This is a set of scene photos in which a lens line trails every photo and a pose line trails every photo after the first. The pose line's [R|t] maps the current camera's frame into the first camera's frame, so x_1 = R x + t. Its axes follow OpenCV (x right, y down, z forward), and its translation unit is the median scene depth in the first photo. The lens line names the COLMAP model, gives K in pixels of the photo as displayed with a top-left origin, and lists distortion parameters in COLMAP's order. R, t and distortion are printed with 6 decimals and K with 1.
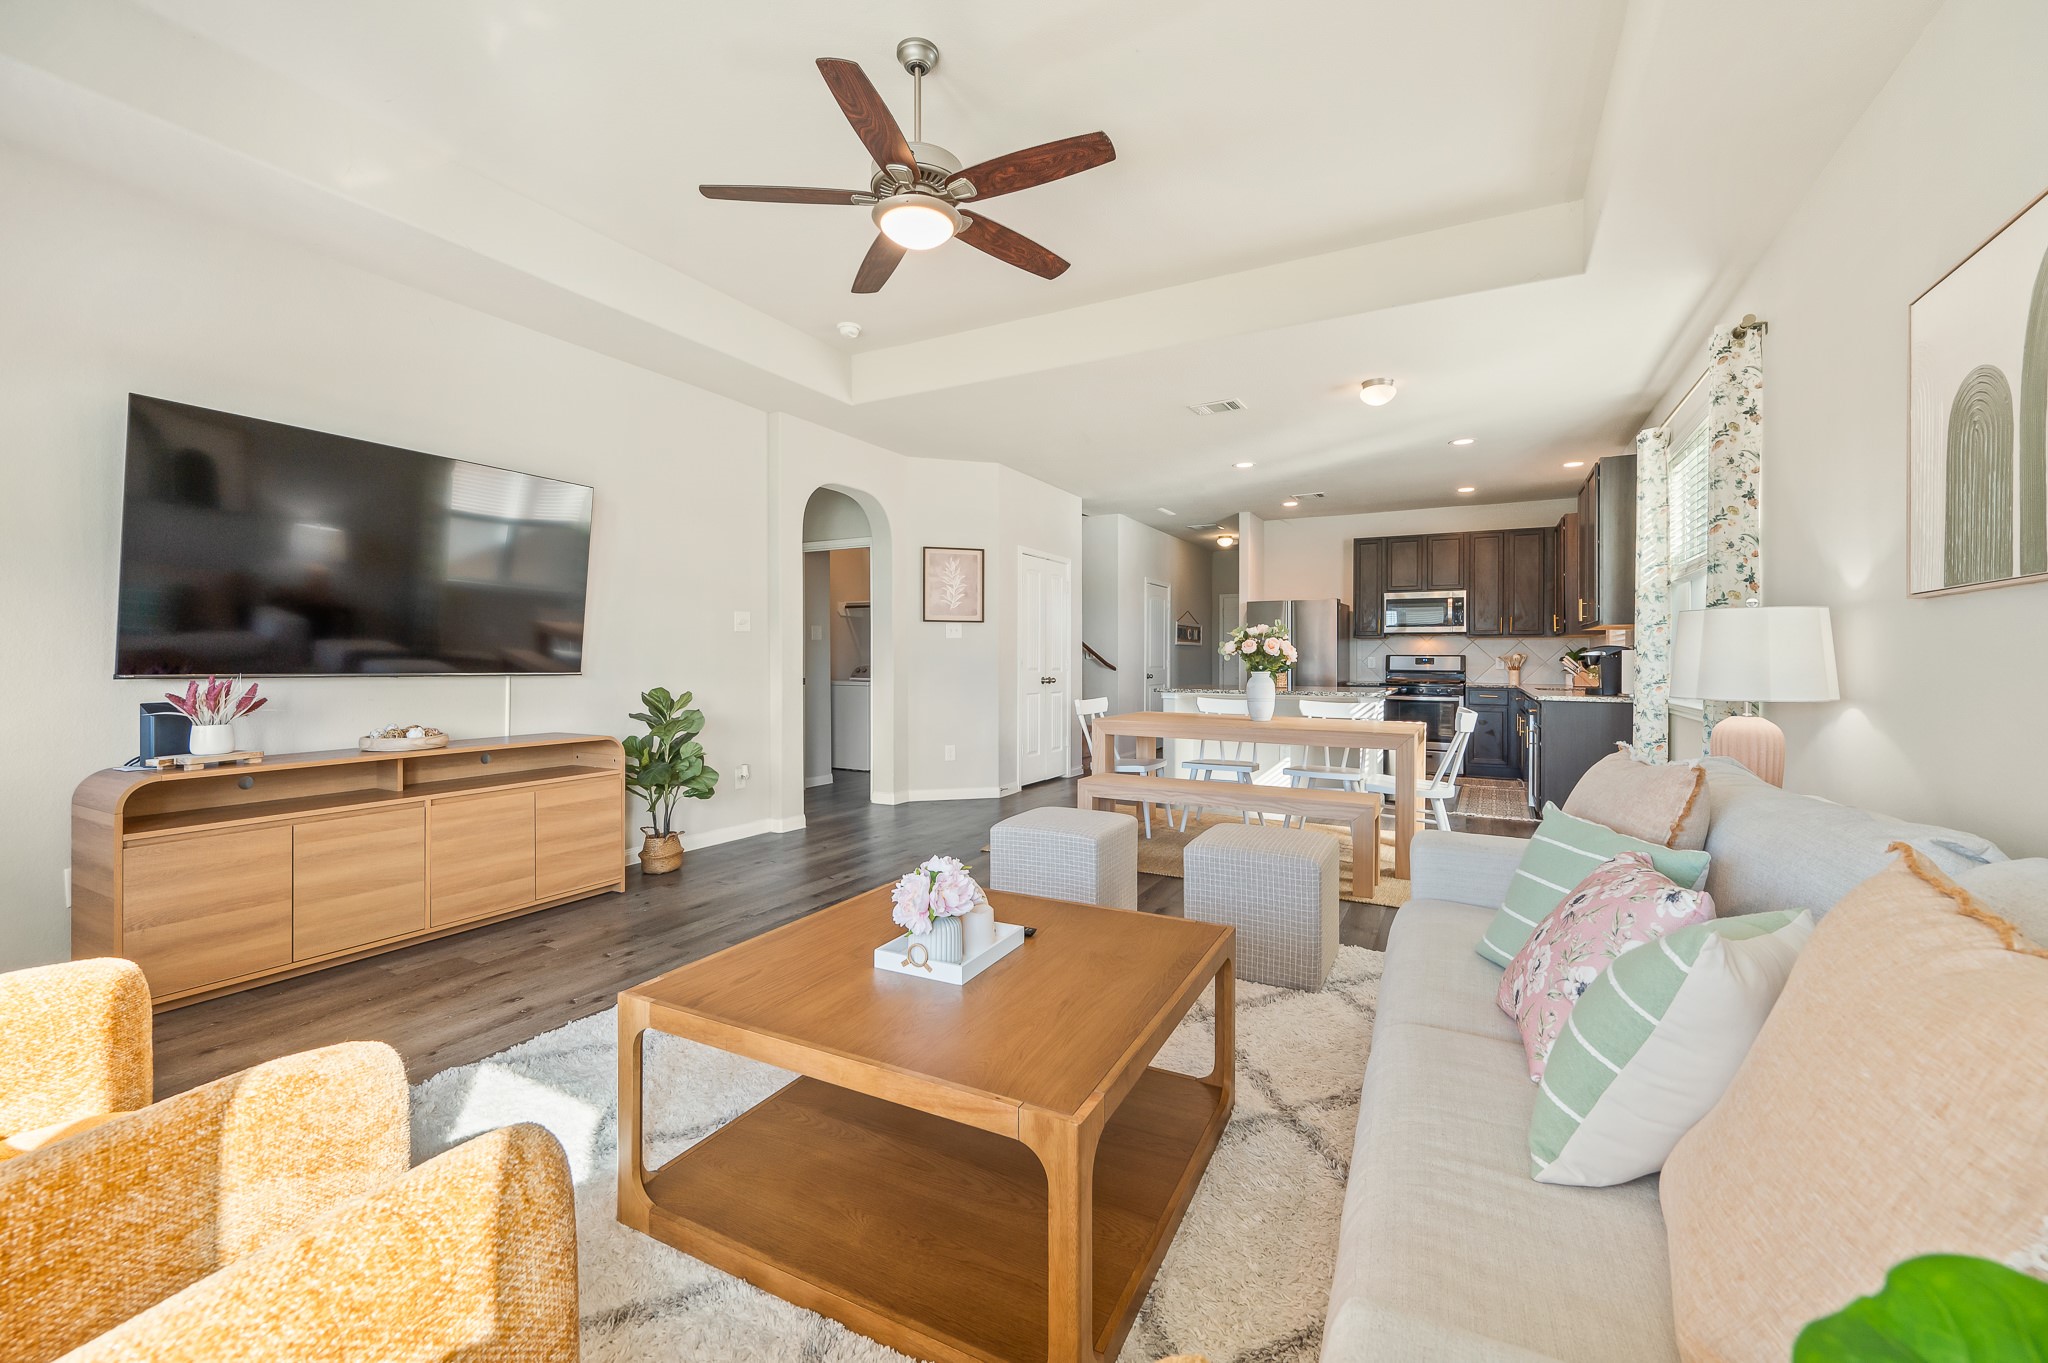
lens RADIAL K [[831.7, 0, 1013.5], [0, 831.7, 657.3], [0, 0, 1]] dist [0.001415, 0.000090]
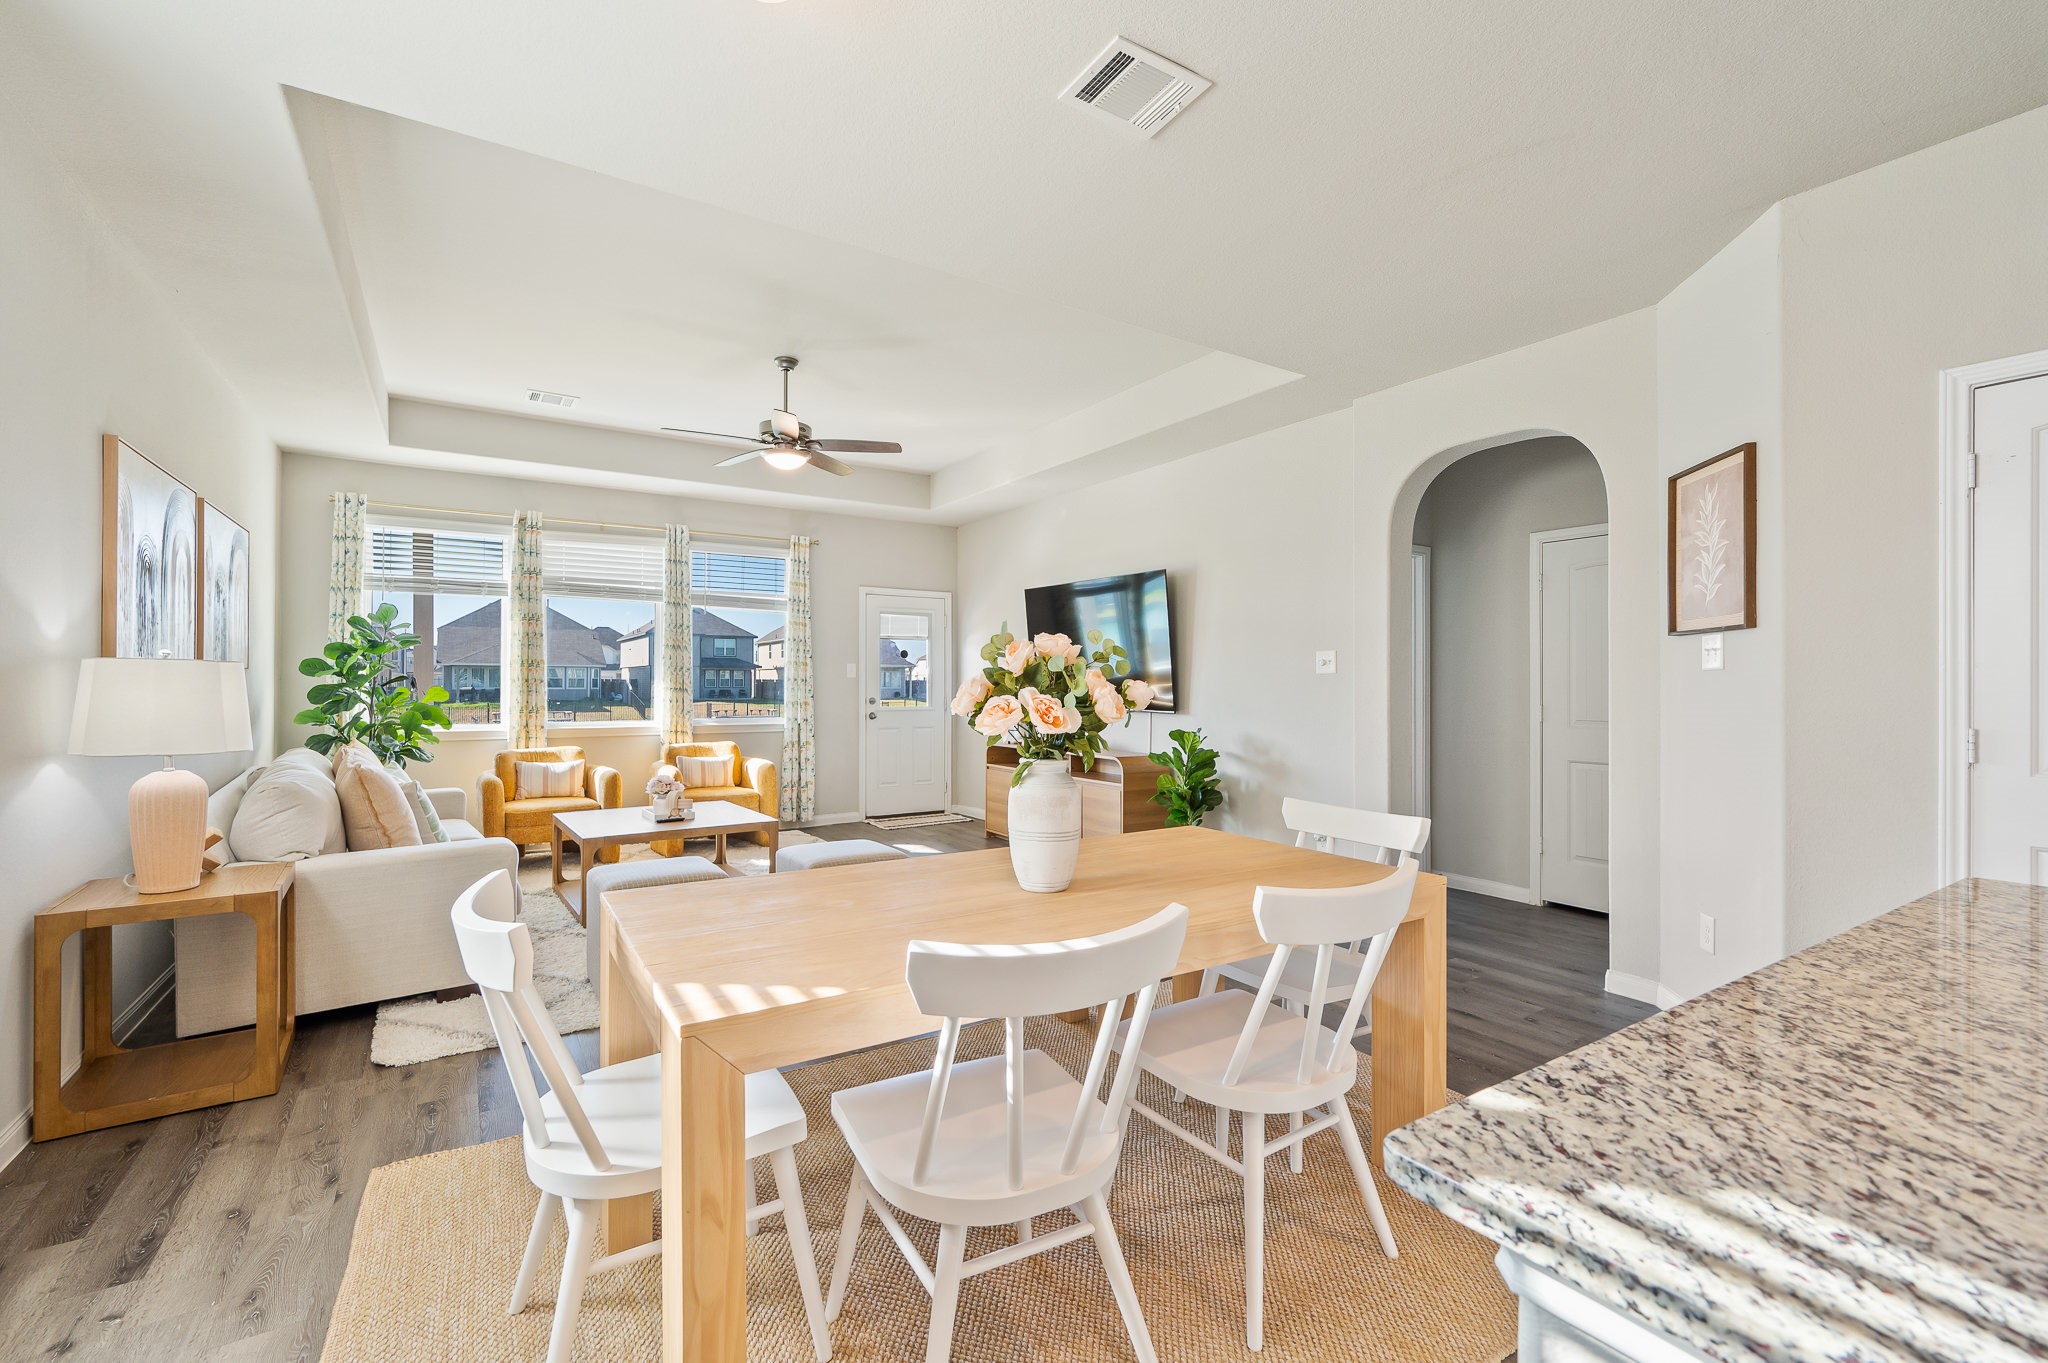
lens RADIAL K [[867.6, 0, 1024.0], [0, 867.6, 681.5], [0, 0, 1]] dist [0.000135, 0.000023]
pose [[-0.478258, -0.004618, -0.878207, 0.495951], [-0.003380, 0.999988, -0.003418, -0.014468], [0.878213, 0.001333, -0.478268, 0.912695]]
